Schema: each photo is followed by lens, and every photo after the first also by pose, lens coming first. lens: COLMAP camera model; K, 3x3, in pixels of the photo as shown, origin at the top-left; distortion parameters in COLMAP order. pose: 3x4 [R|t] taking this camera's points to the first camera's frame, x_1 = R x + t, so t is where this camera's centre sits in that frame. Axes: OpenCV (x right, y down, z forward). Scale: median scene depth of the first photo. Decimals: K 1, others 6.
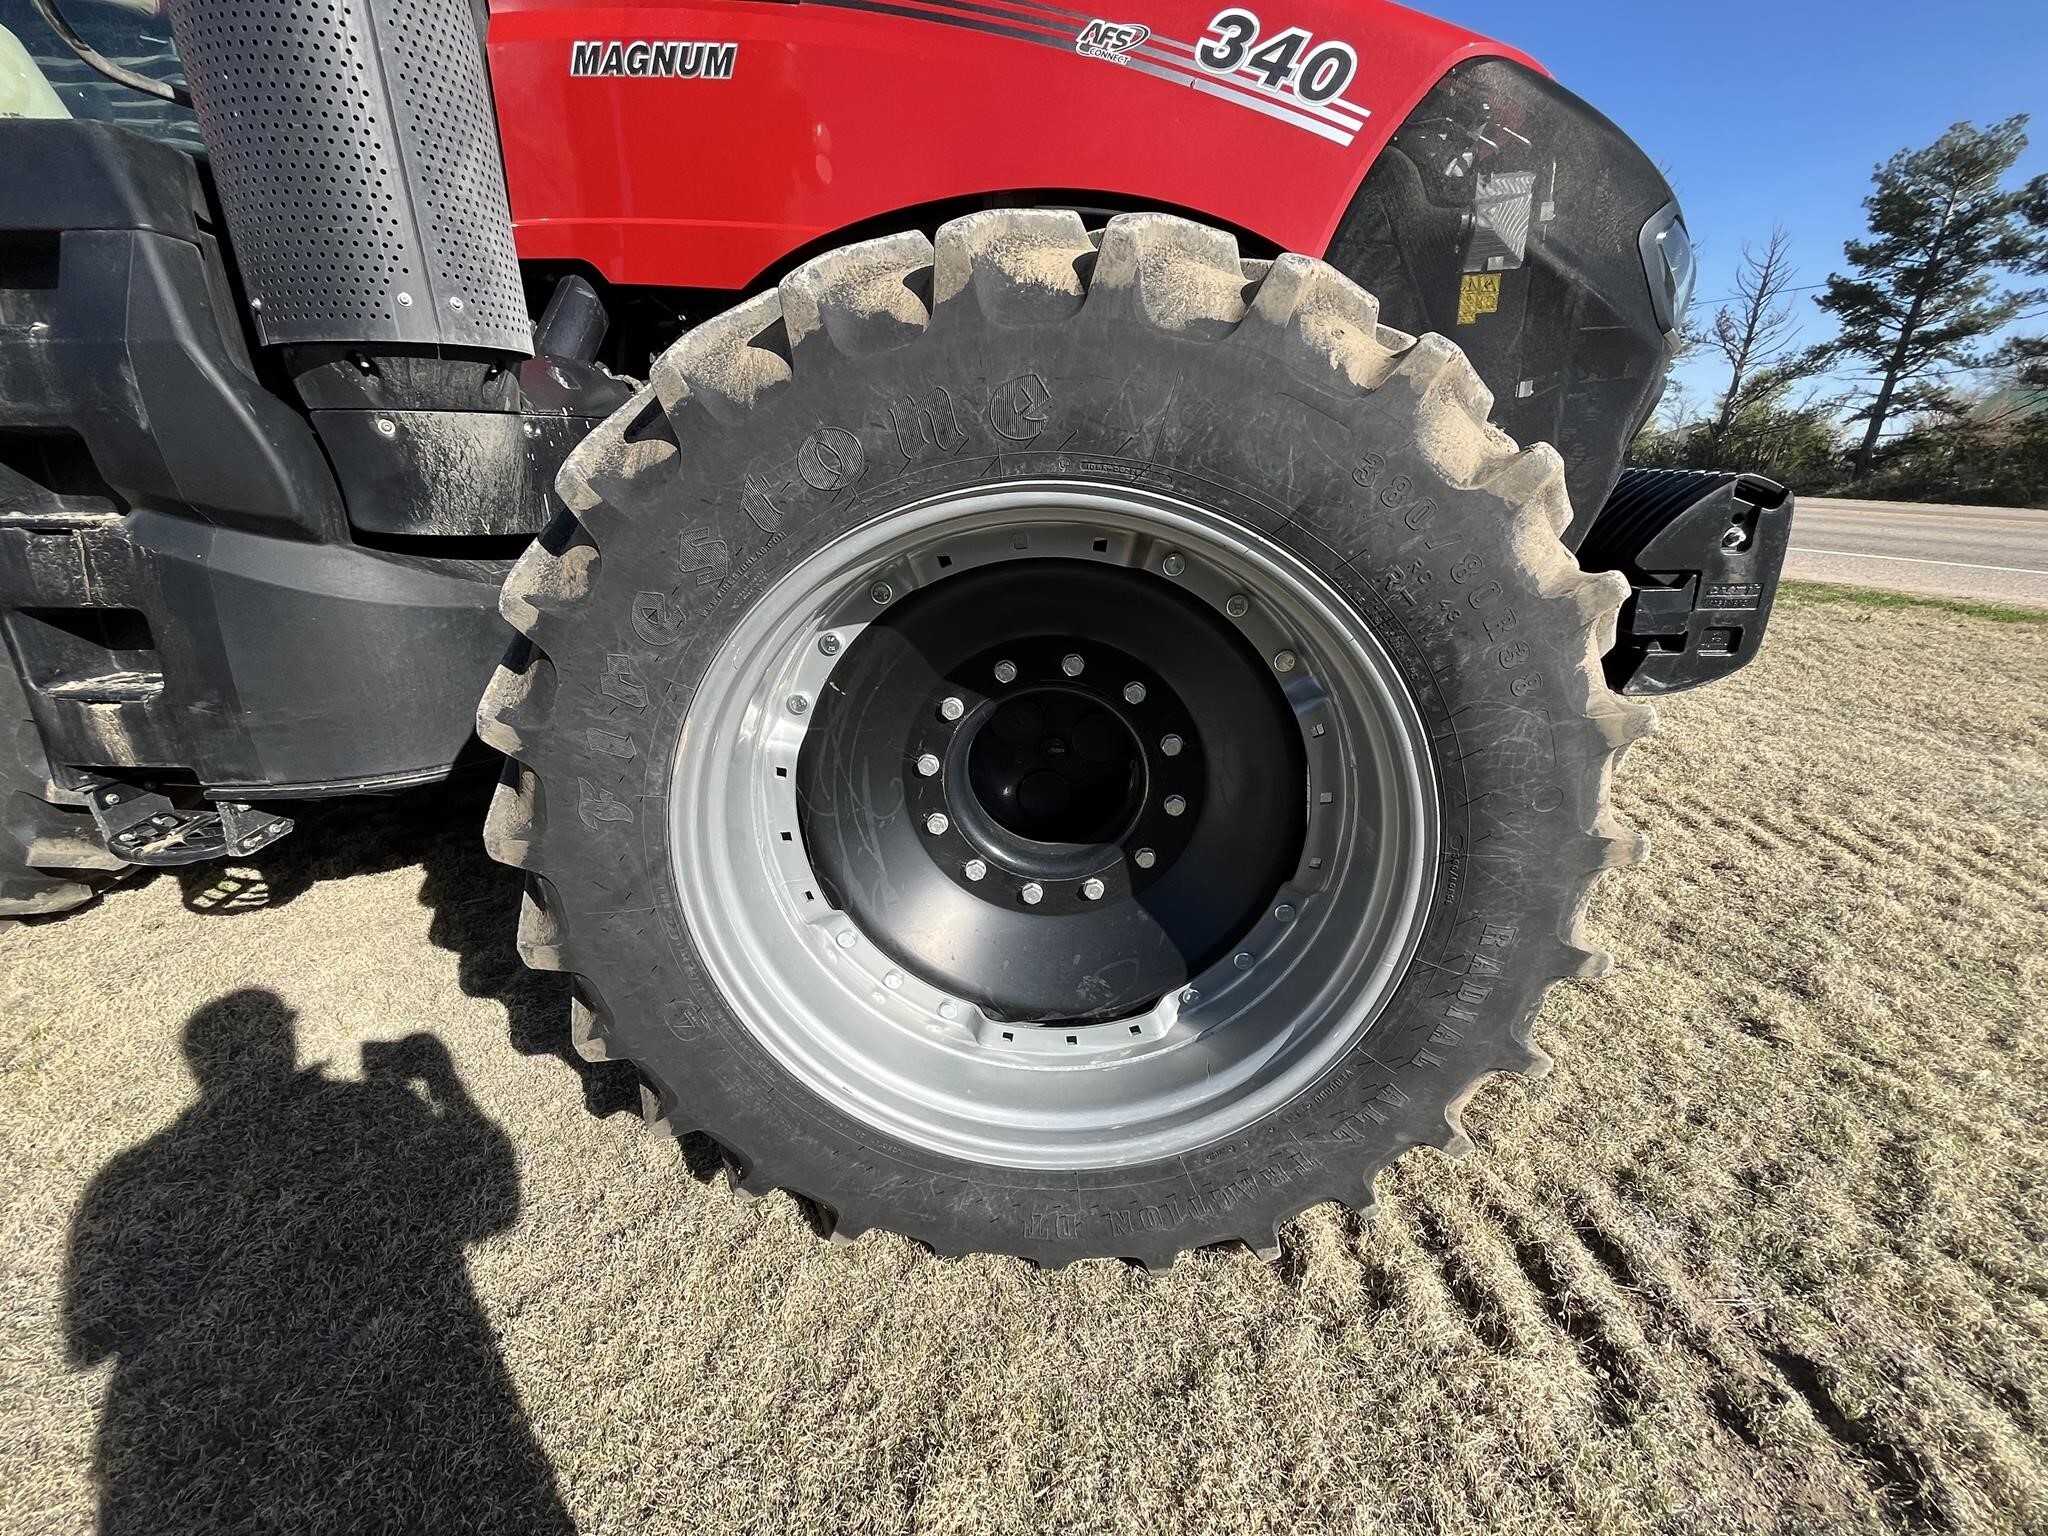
lens RADIAL K [[874.0, 0, 1018.3], [0, 874.0, 767.2], [0, 0, 1]] dist [-0.001224, -0.000613]
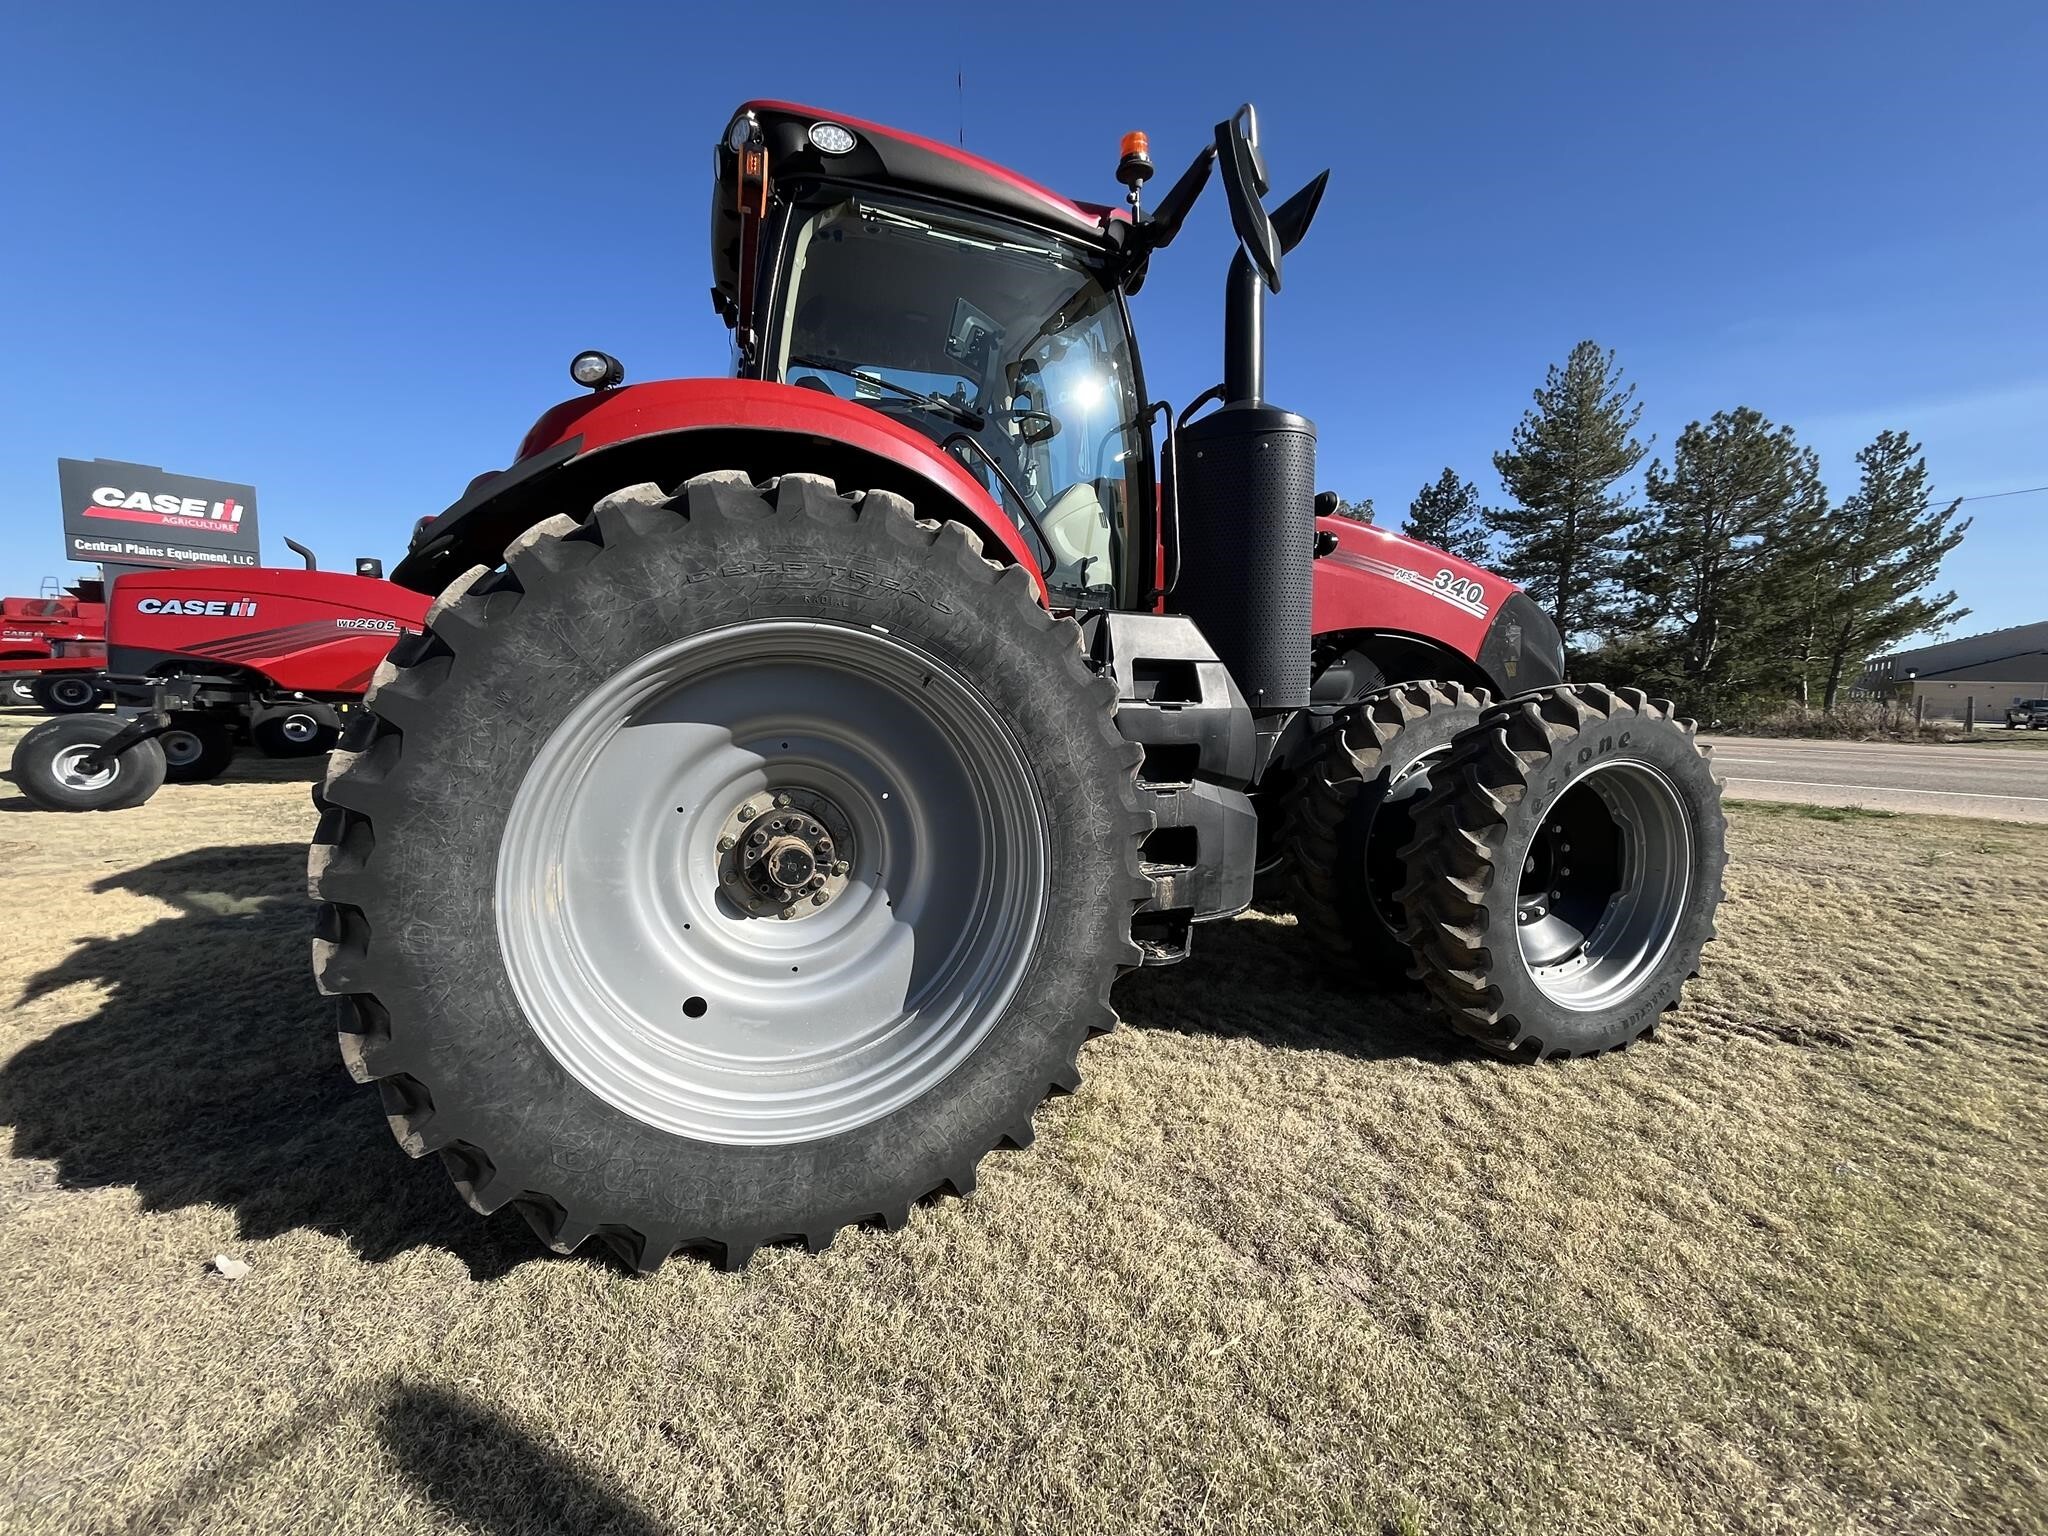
lens RADIAL K [[831.3, 0, 1021.0], [0, 831.3, 766.4], [0, 0, 1]] dist [-0.002648, 0.000161]
pose [[0.913139, -0.040219, 0.405660, -2.277676], [0.138458, 0.966562, -0.215839, 0.050570], [-0.383415, 0.253258, 0.888174, -0.649019]]
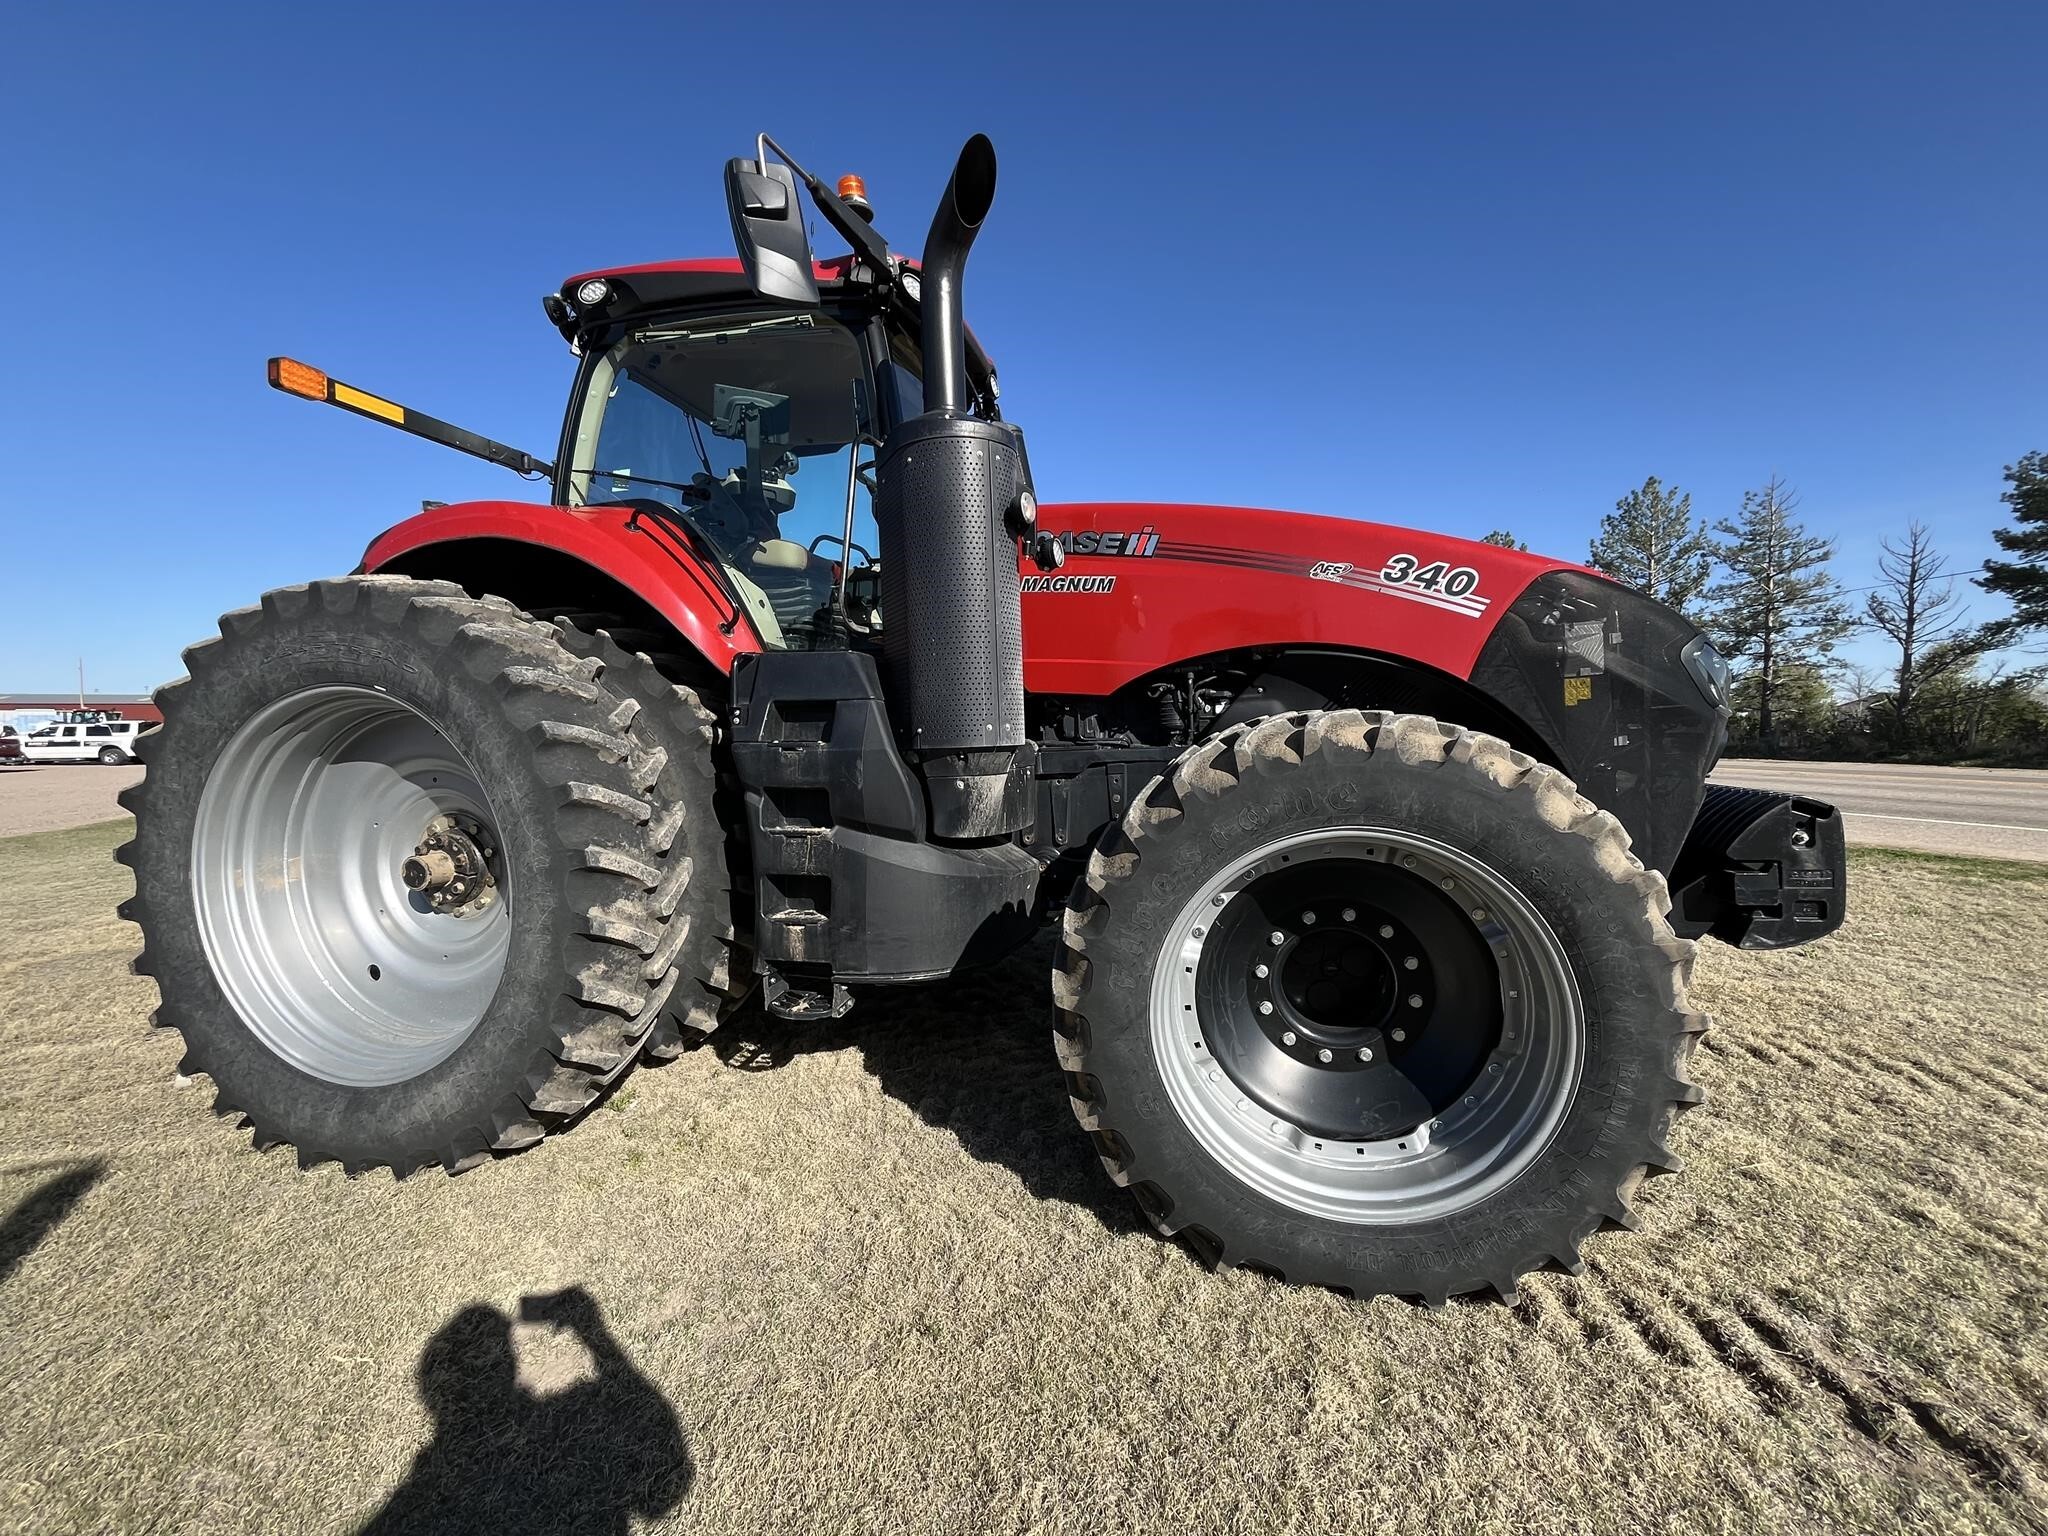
lens RADIAL K [[831.3, 0, 1019.8], [0, 831.3, 768.7], [0, 0, 1]] dist [-0.002648, 0.000161]
pose [[0.983826, -0.010414, -0.178823, -0.276197], [-0.043597, 0.954369, -0.295432, 0.121562], [0.173739, 0.298449, 0.938479, -0.752105]]
